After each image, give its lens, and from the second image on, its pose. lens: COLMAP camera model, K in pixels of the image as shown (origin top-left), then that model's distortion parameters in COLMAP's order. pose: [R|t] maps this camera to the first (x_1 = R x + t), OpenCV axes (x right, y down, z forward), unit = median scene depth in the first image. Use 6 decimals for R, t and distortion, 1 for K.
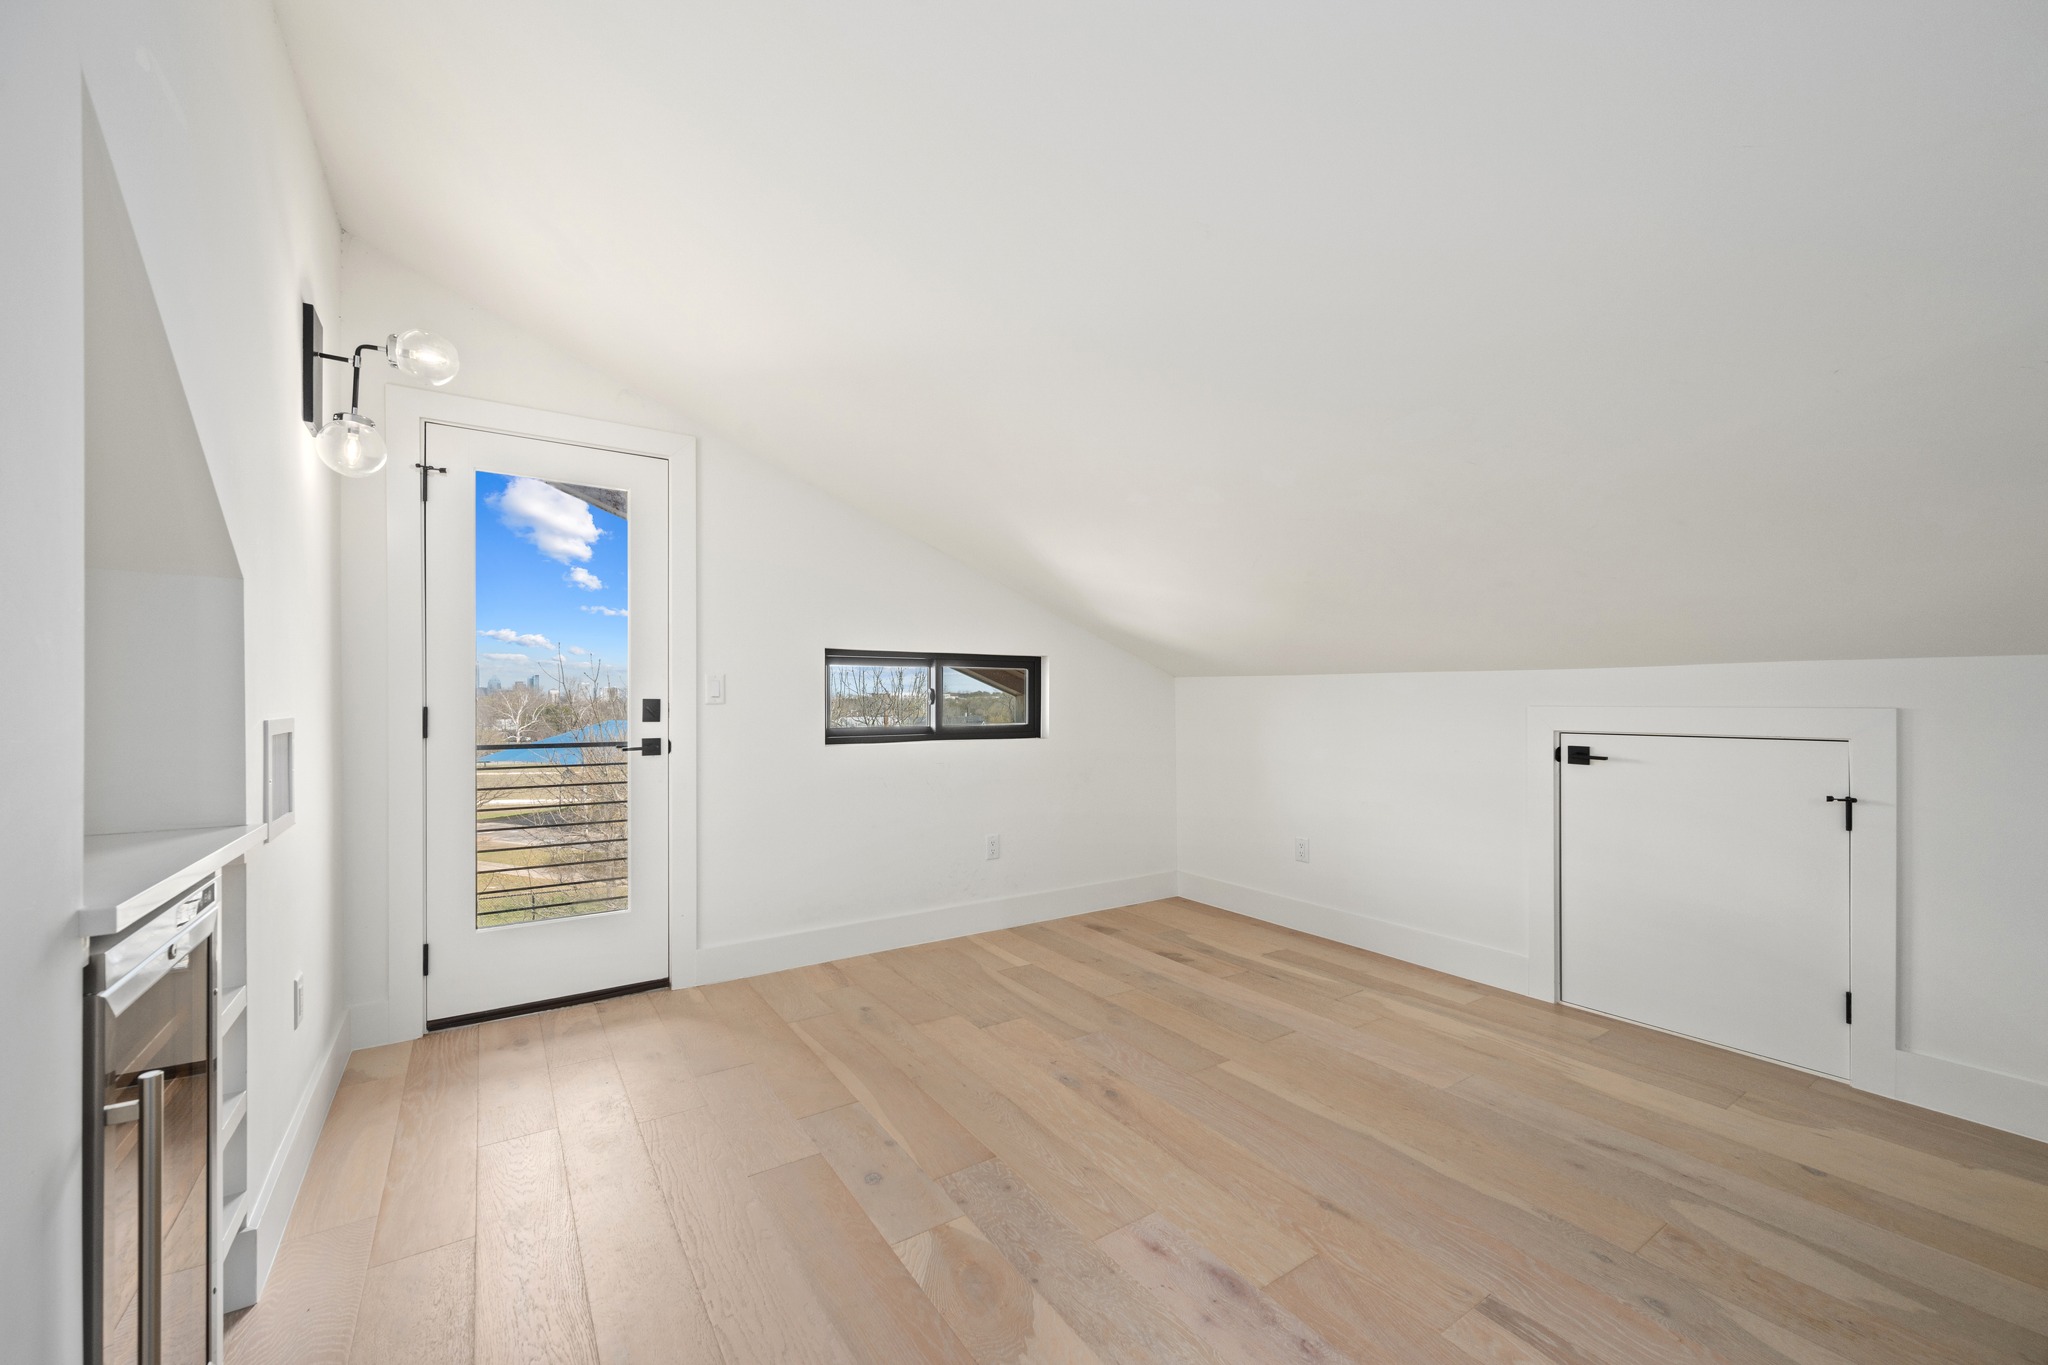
lens RADIAL K [[798.7, 0, 1024.7], [0, 798.7, 692.2], [0, 0, 1]] dist [0.002021, 0.001175]
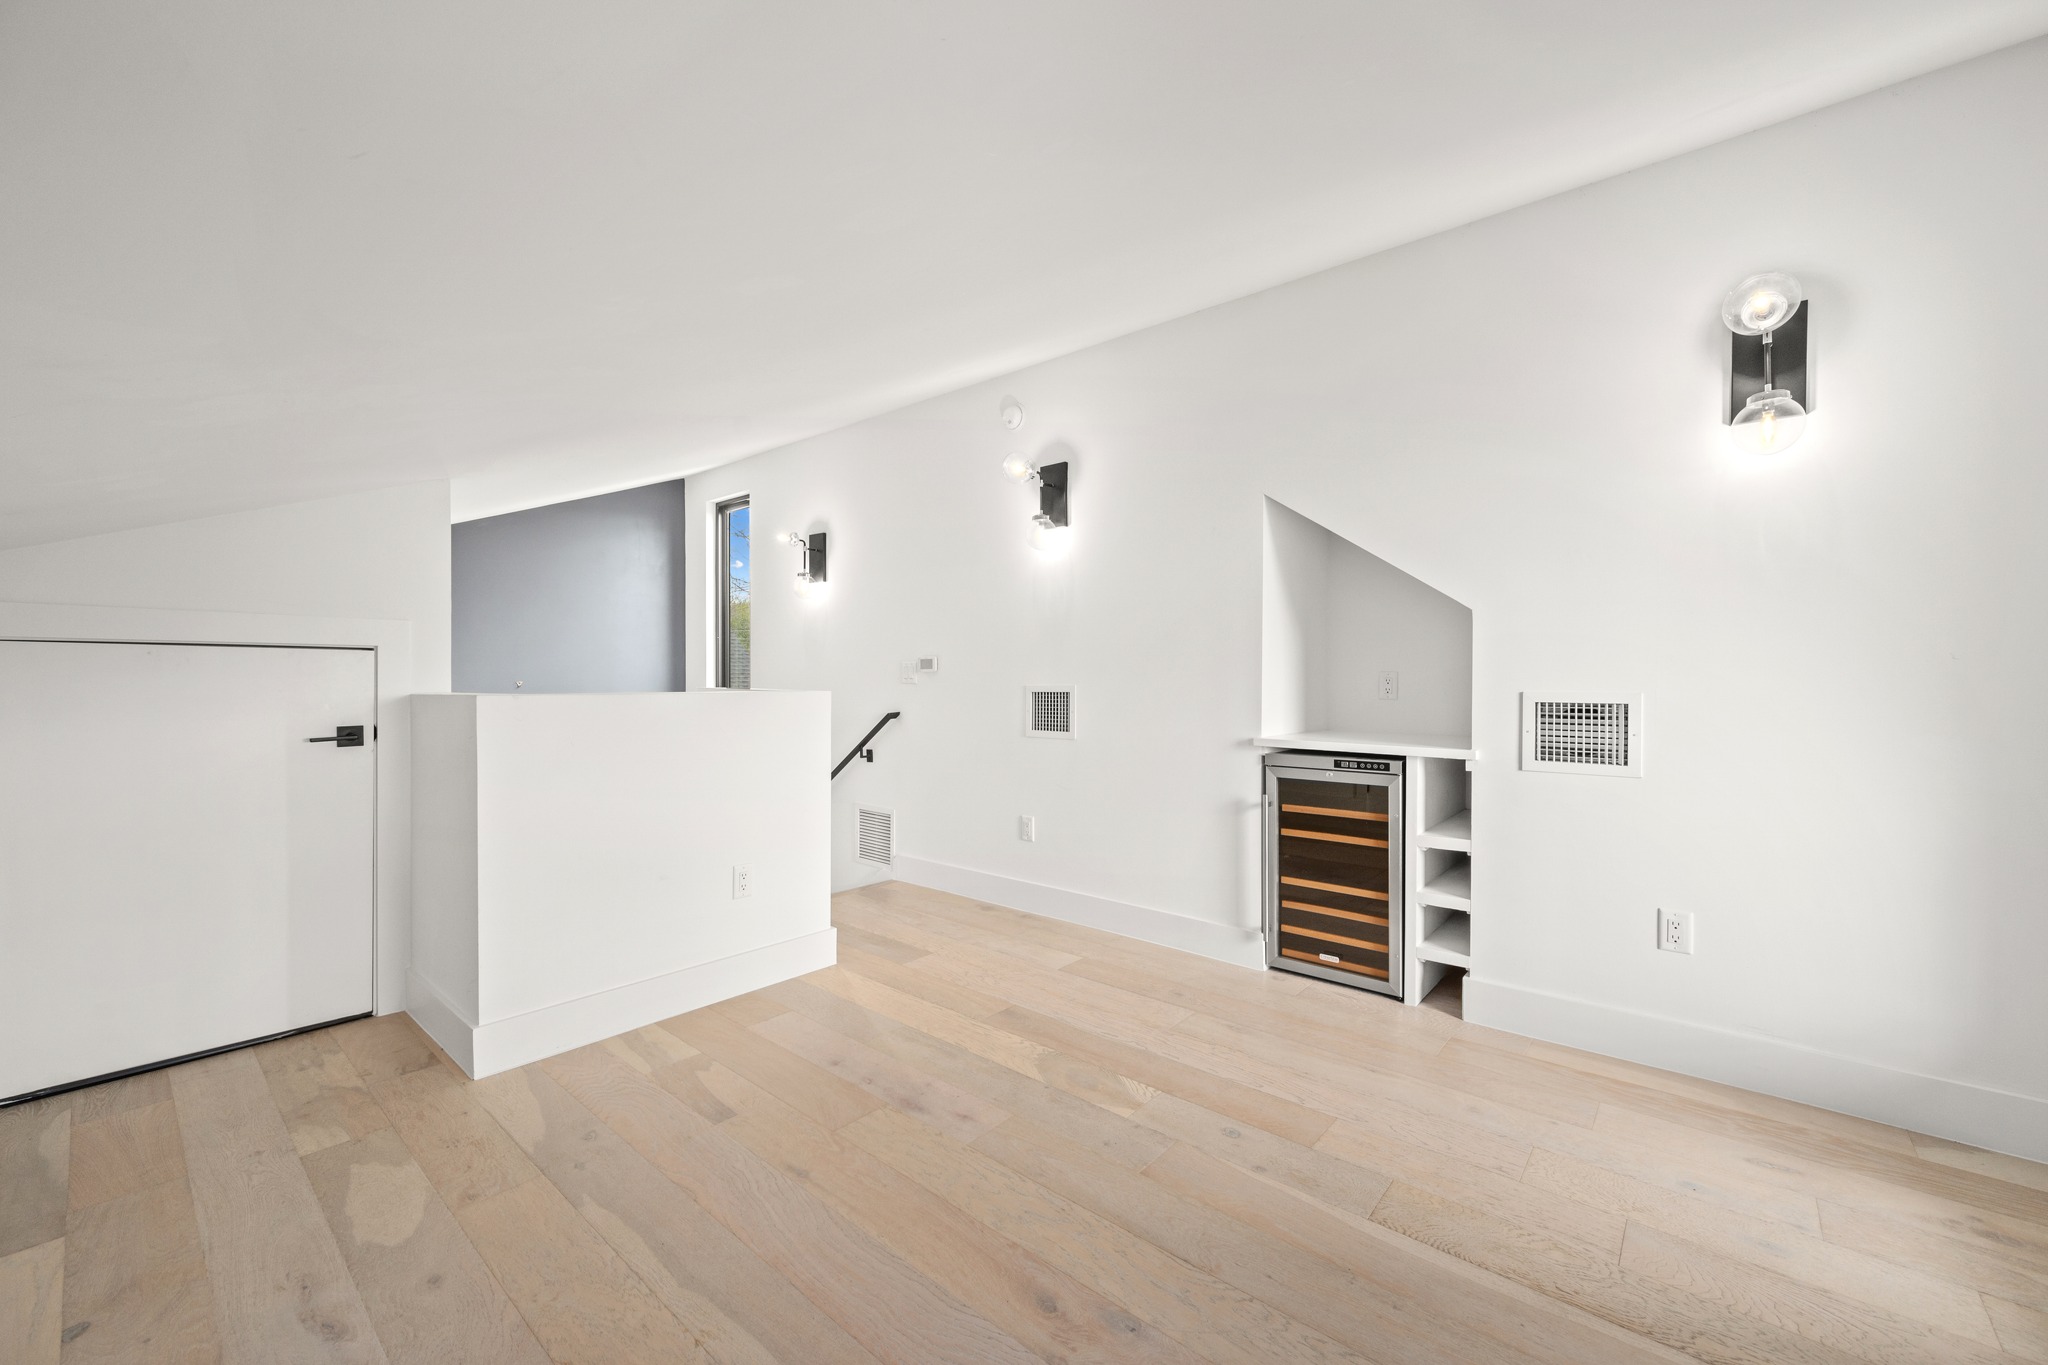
lens RADIAL K [[798.7, 0, 1022.6], [0, 798.7, 684.6], [0, 0, 1]] dist [0.002021, 0.001175]
pose [[-0.963506, -0.000079, -0.267688, 0.392205], [0.000472, 0.999998, -0.001993, 0.020900], [0.267688, -0.002047, -0.963503, 2.126353]]
